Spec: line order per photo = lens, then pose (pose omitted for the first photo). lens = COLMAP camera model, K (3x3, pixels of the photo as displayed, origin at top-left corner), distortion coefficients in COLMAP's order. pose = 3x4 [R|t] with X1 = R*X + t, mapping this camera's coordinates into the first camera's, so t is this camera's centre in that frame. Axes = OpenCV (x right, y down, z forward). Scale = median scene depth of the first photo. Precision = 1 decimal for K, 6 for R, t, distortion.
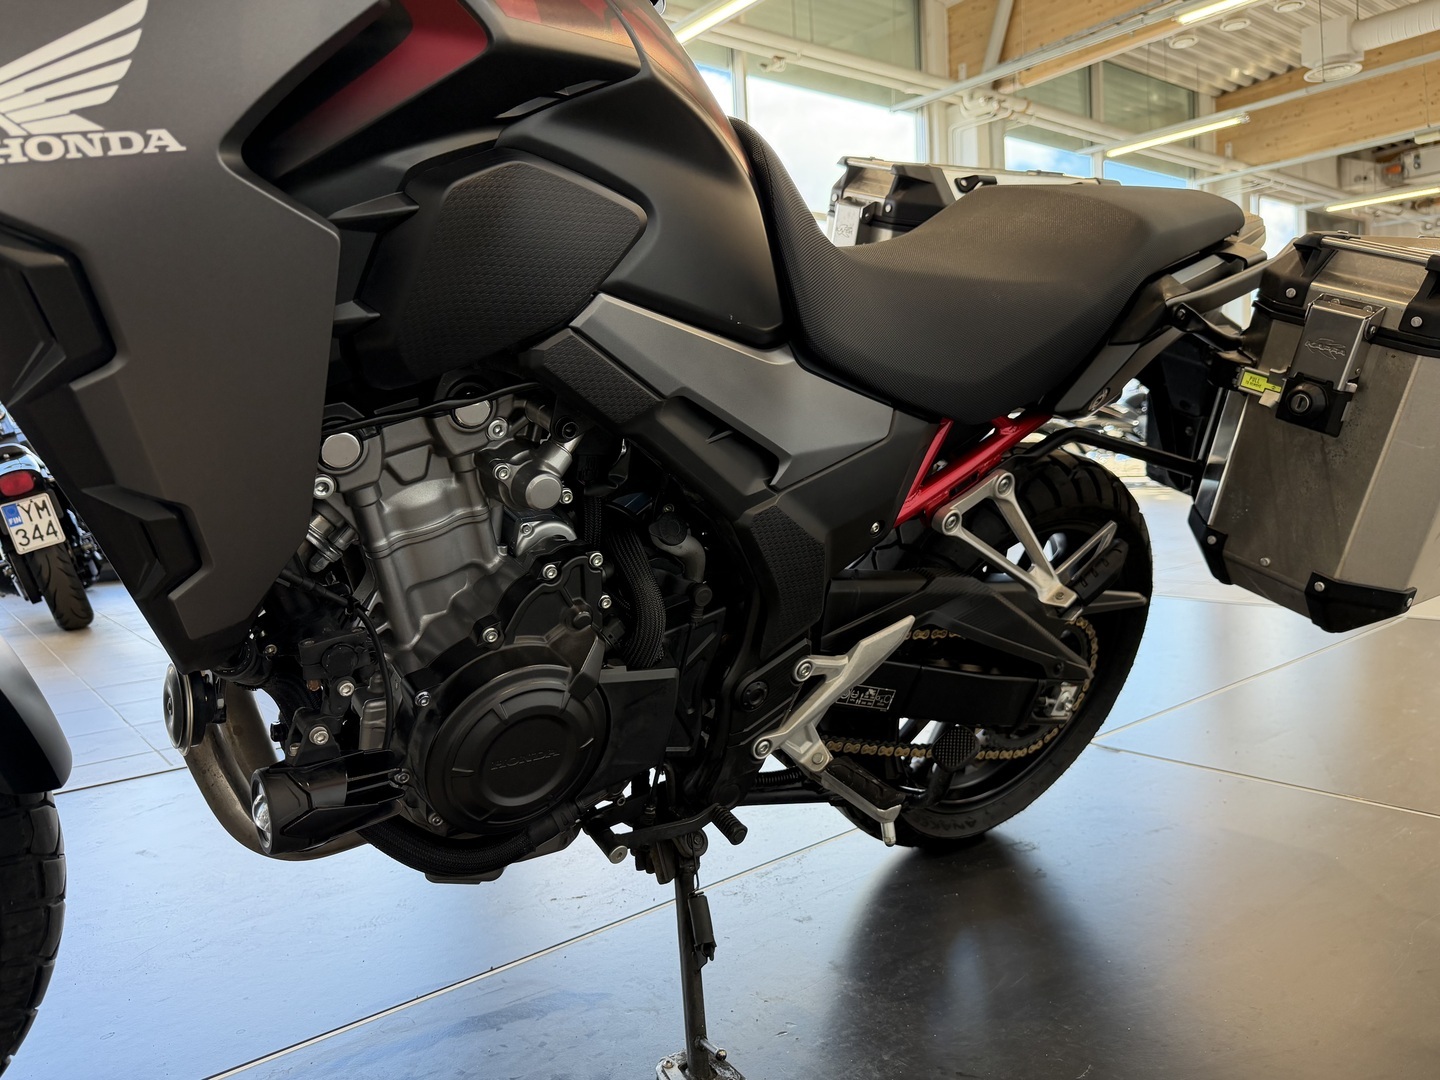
lens RADIAL K [[1055.7, 0, 721.4], [0, 1055.7, 531.0], [0, 0, 1]] dist [0.036489, -0.055624]
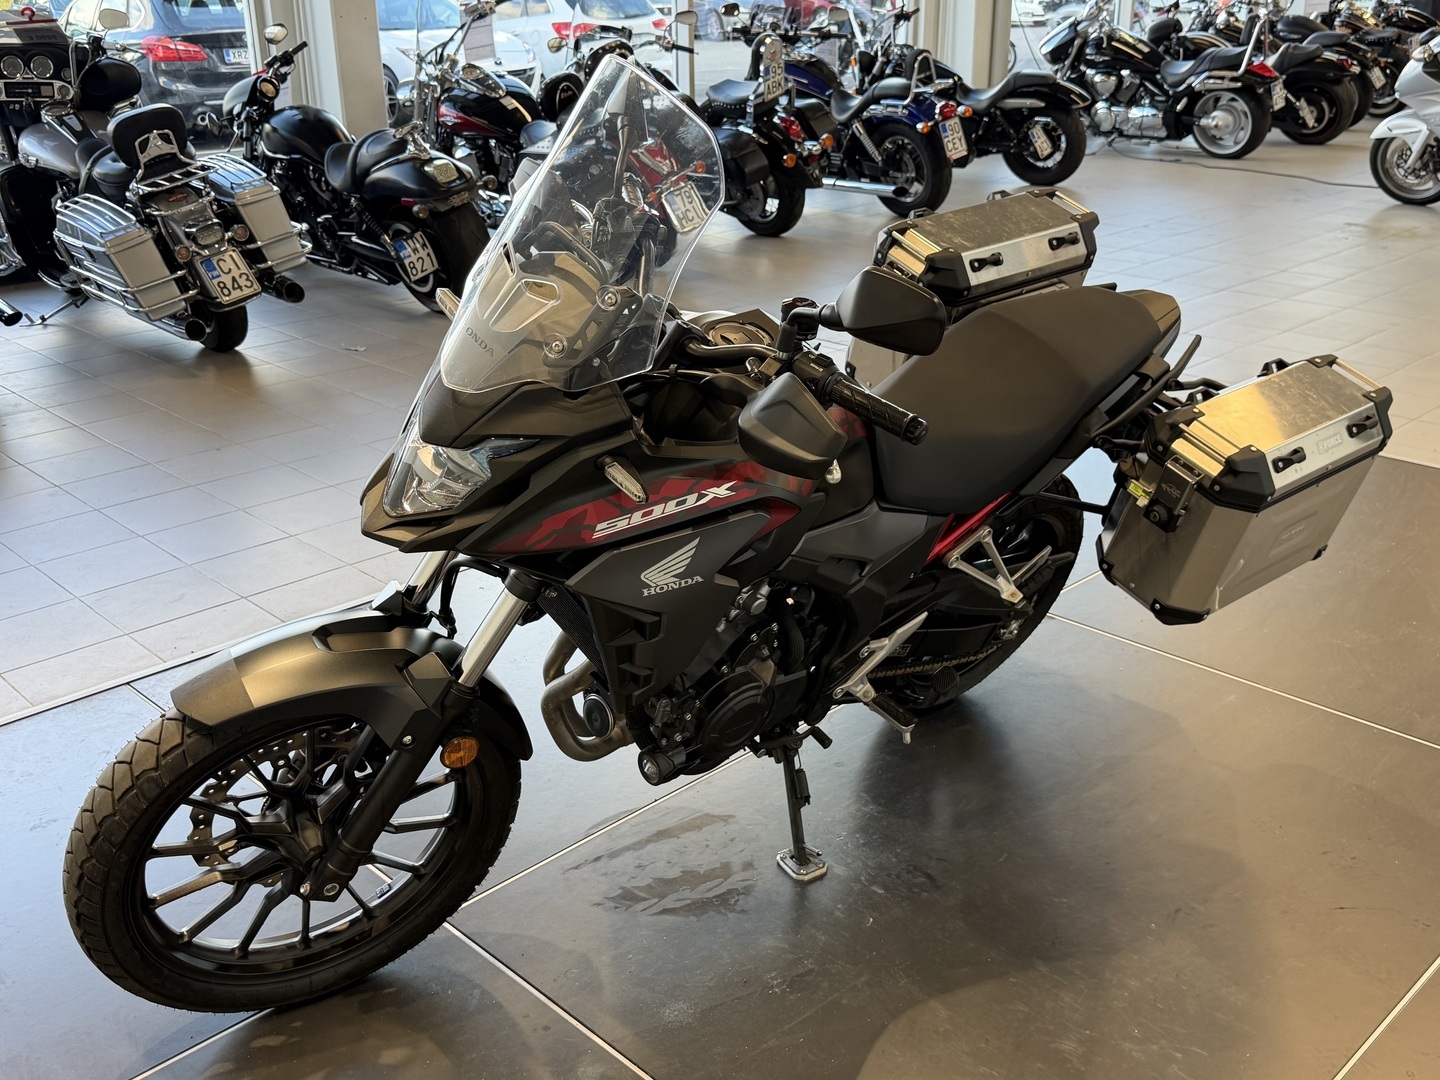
lens RADIAL K [[1466.0, 0, 716.0], [0, 1466.0, 542.7], [0, 0, 1]] dist [0.059595, 0.000000]
pose [[0.995325, 0.001248, 0.096577, -0.392474], [-0.029961, 0.954580, 0.296444, -0.735499], [-0.091821, -0.297951, 0.950155, -1.197208]]
